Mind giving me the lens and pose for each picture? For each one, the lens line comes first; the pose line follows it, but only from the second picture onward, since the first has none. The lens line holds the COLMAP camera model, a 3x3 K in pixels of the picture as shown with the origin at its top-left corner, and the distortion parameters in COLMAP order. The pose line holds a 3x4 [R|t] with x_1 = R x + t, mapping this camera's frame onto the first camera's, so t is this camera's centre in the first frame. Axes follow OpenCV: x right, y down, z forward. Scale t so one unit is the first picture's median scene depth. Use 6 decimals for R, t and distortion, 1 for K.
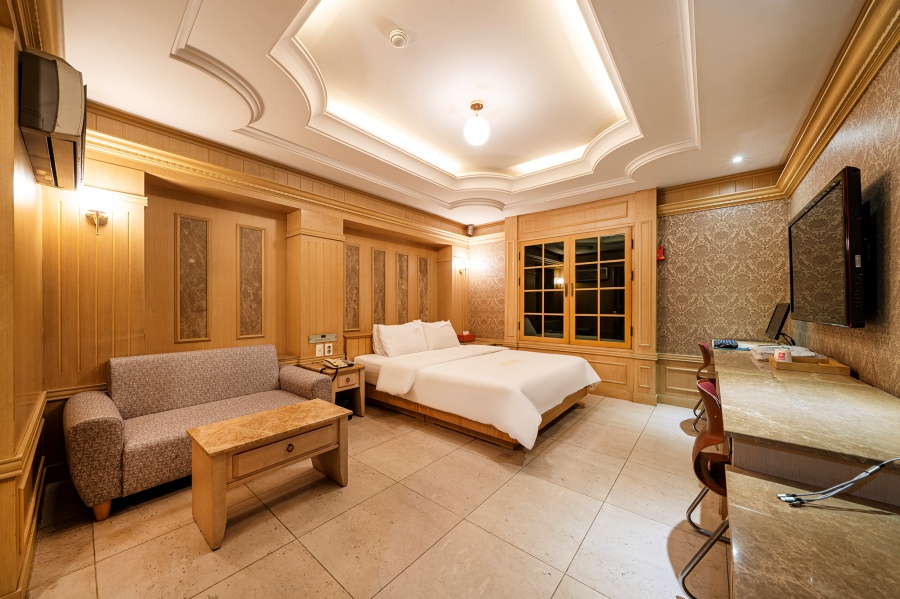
lens RADIAL K [[310.3, 0, 450.9], [0, 310.3, 305.9], [0, 0, 1]] dist [-0.001013, -0.000098]
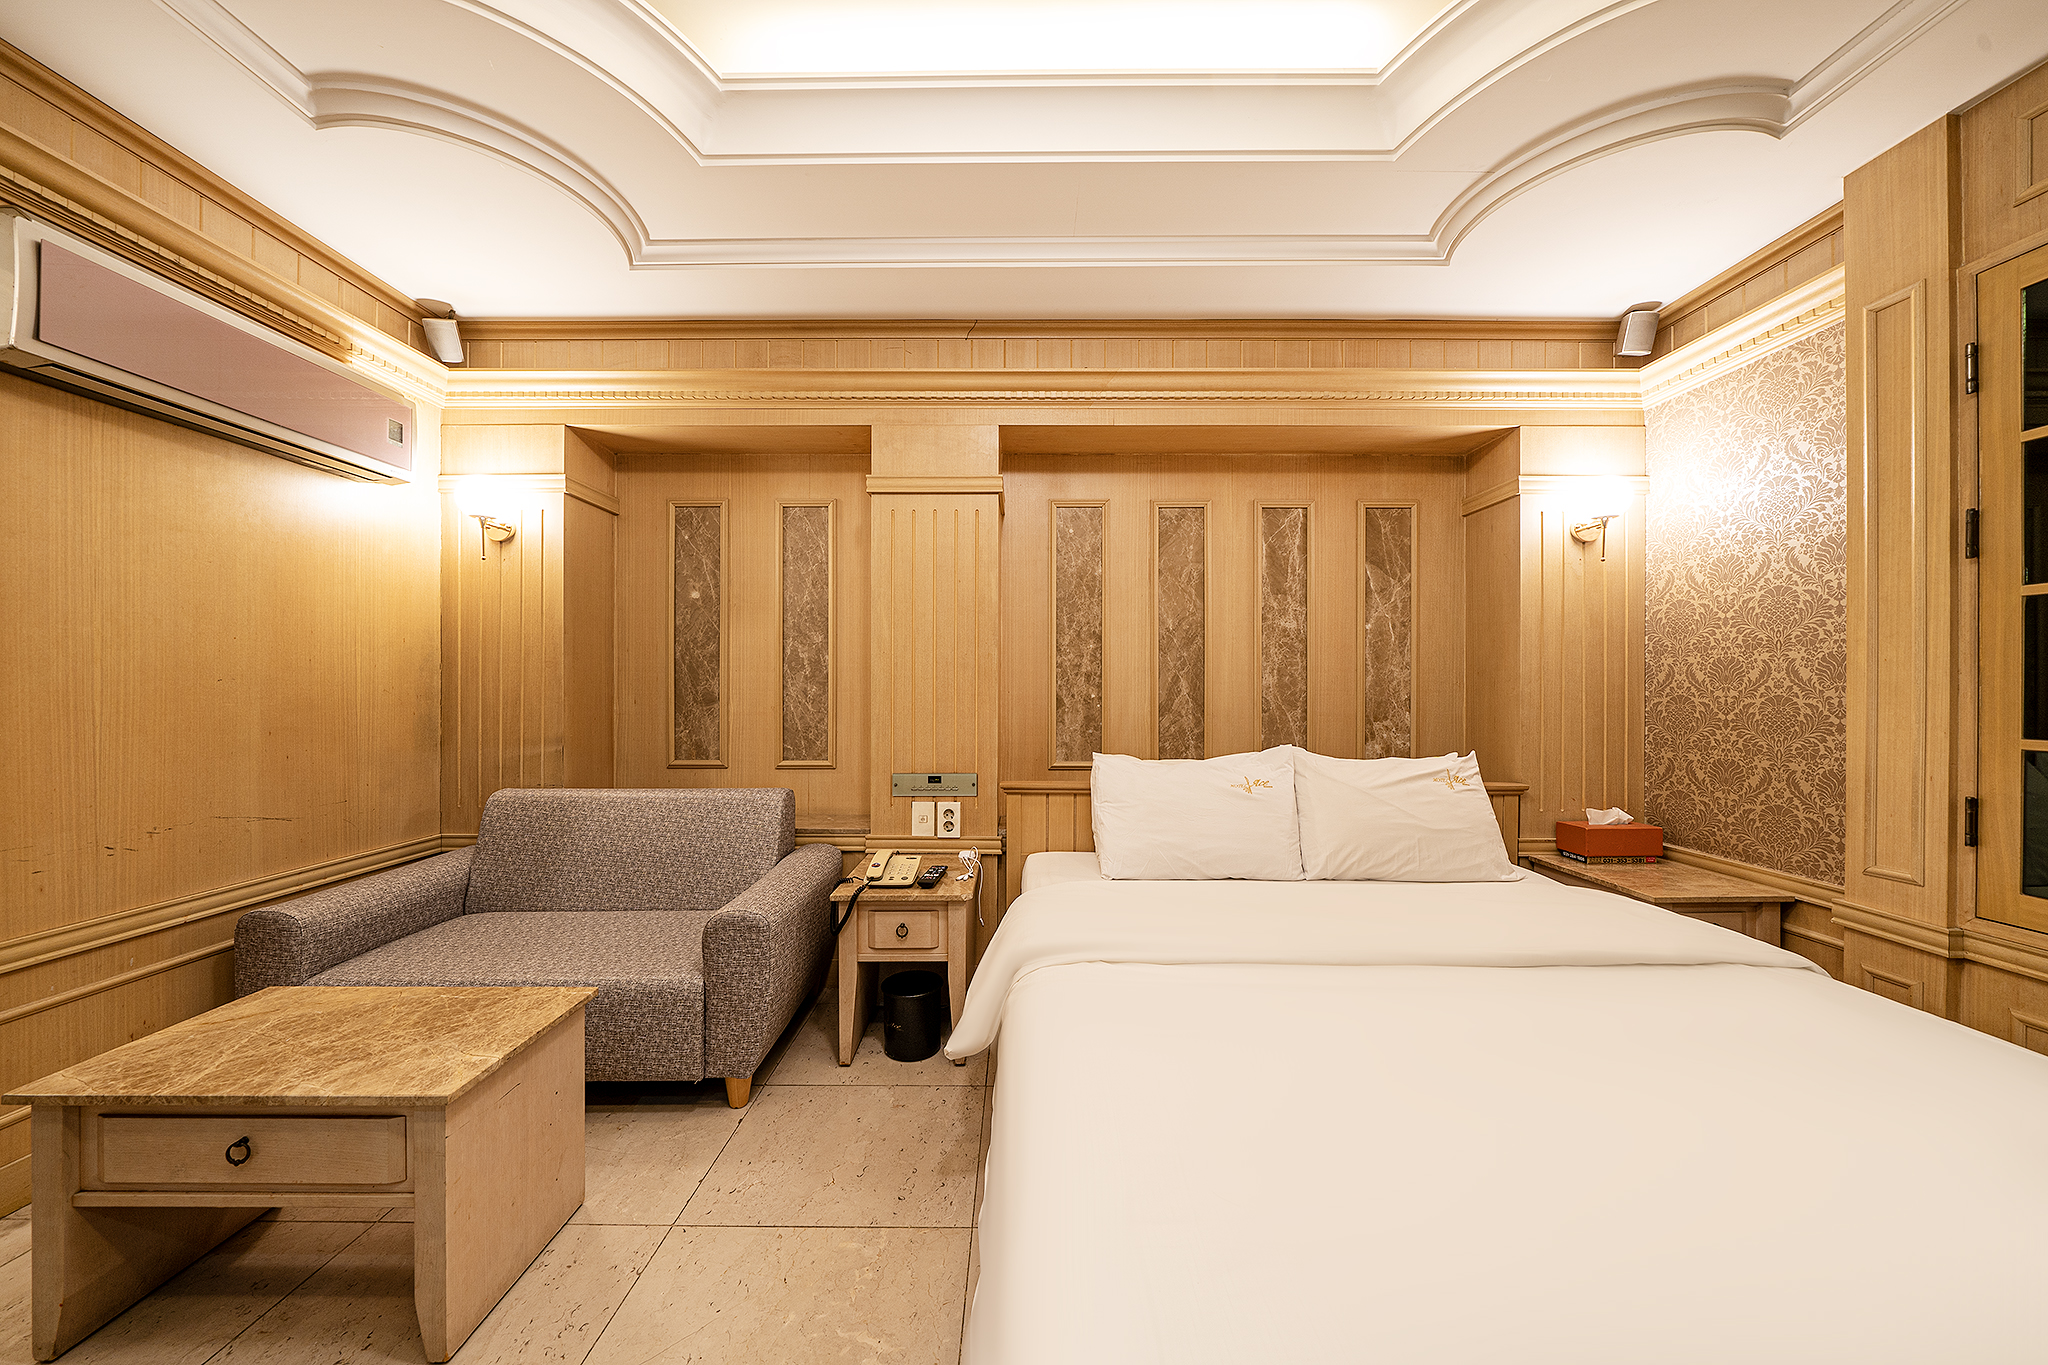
lens RADIAL K [[711.4, 0, 1032.0], [0, 711.4, 689.0], [0, 0, 1]] dist [-0.003280, -0.000386]
pose [[0.639720, -0.000966, -0.768607, 0.225544], [-0.000769, 0.999998, -0.001898, -0.000540], [0.768607, 0.001805, 0.639718, 0.494285]]
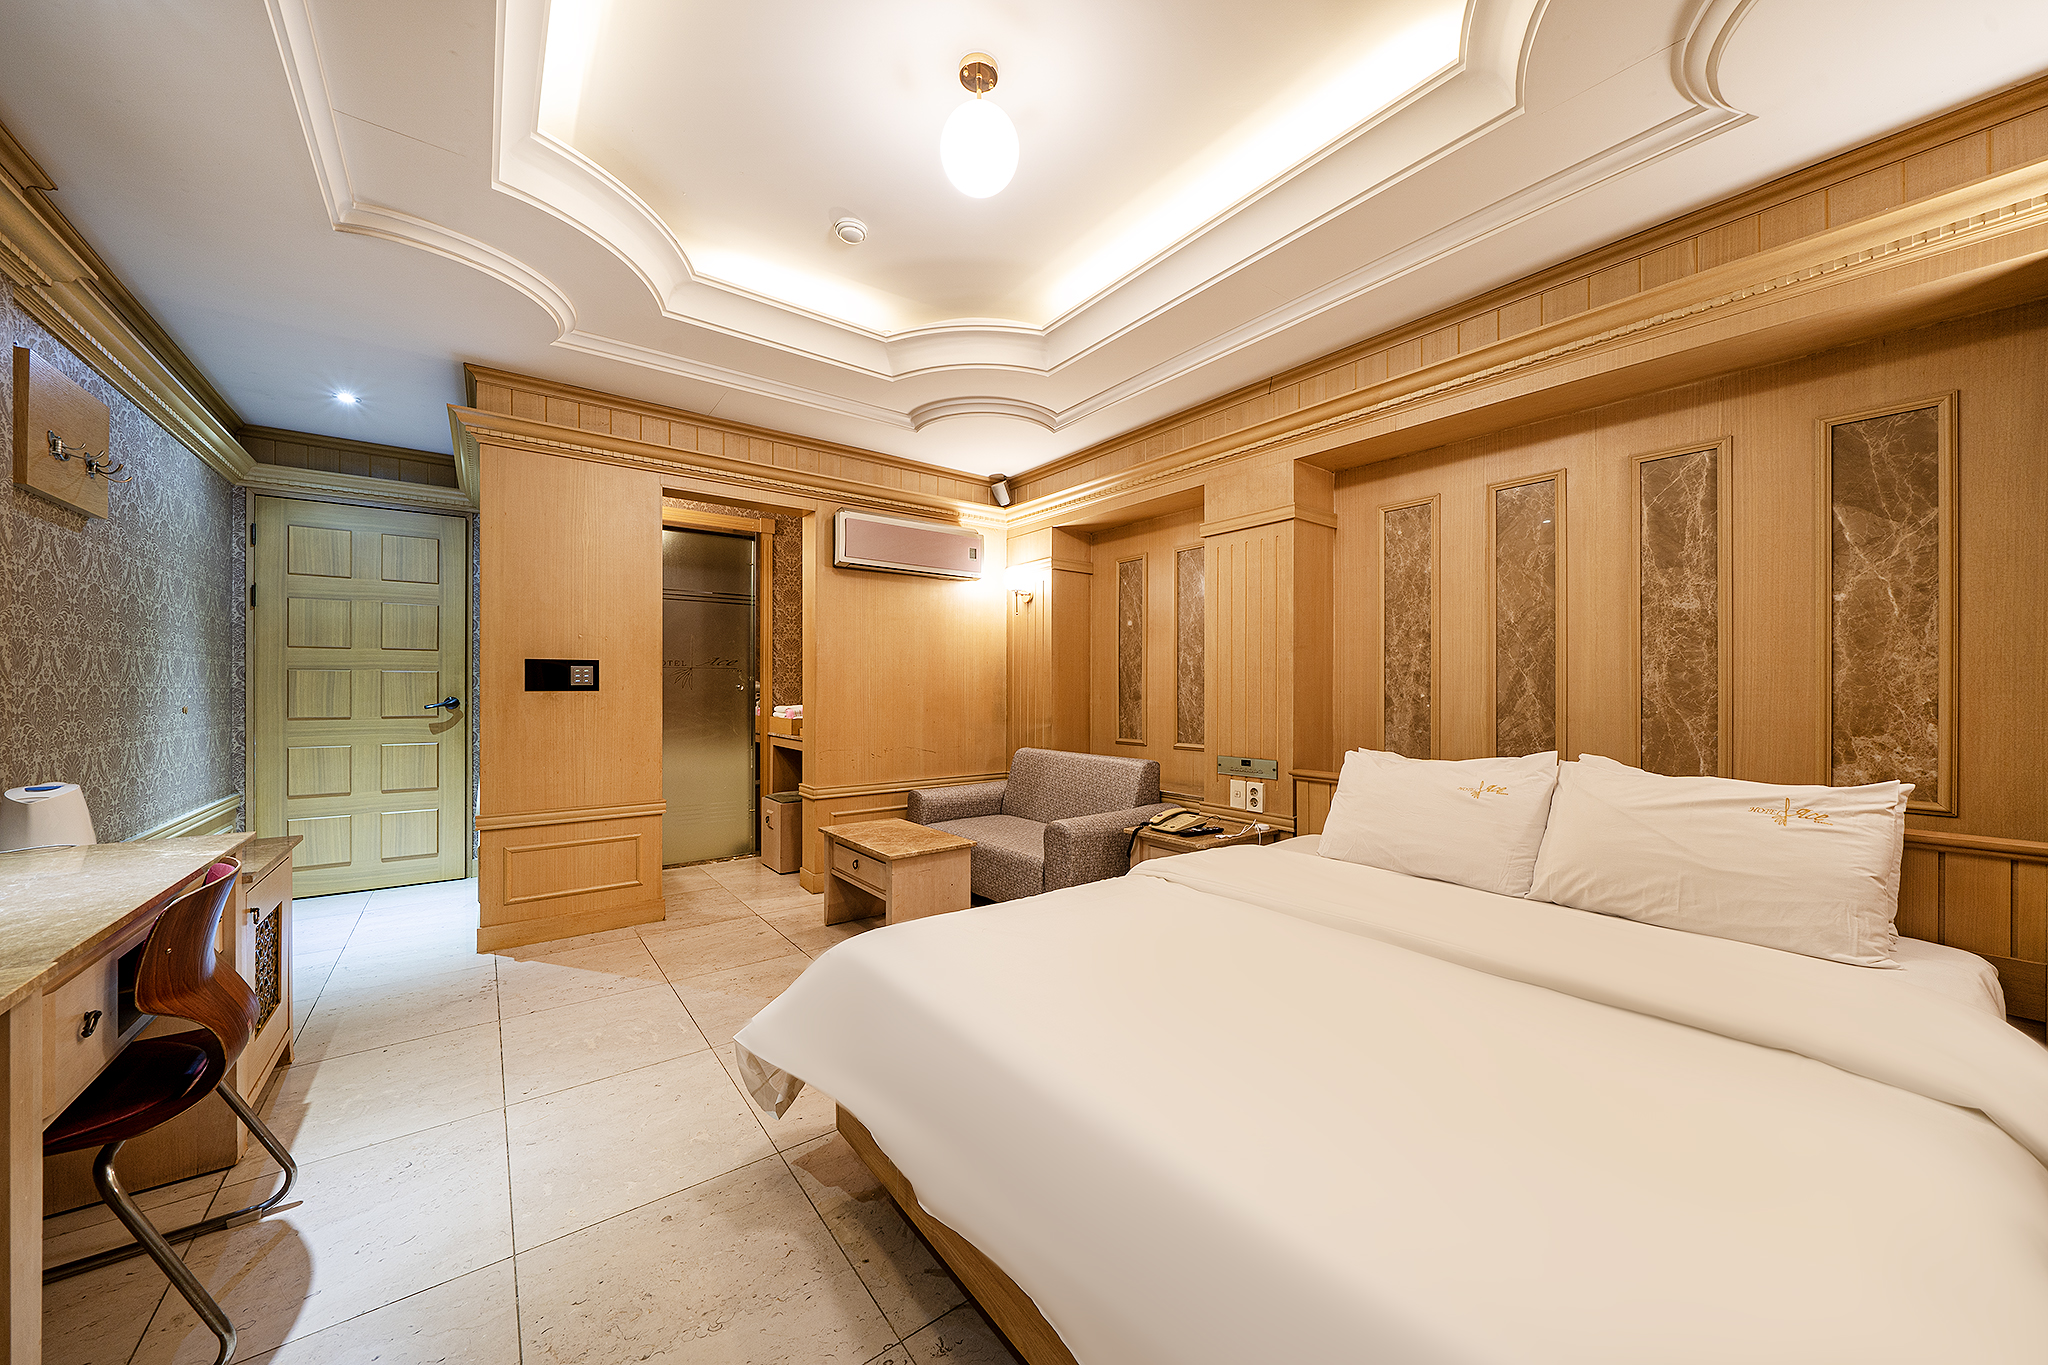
lens RADIAL K [[723.3, 0, 1014.0], [0, 723.3, 687.6], [0, 0, 1]] dist [-0.002391, -0.000199]
pose [[-0.231882, -0.005213, -0.972730, 0.524307], [-0.002806, 0.999985, -0.004690, 0.001714], [0.972740, 0.001642, -0.231894, 0.786846]]
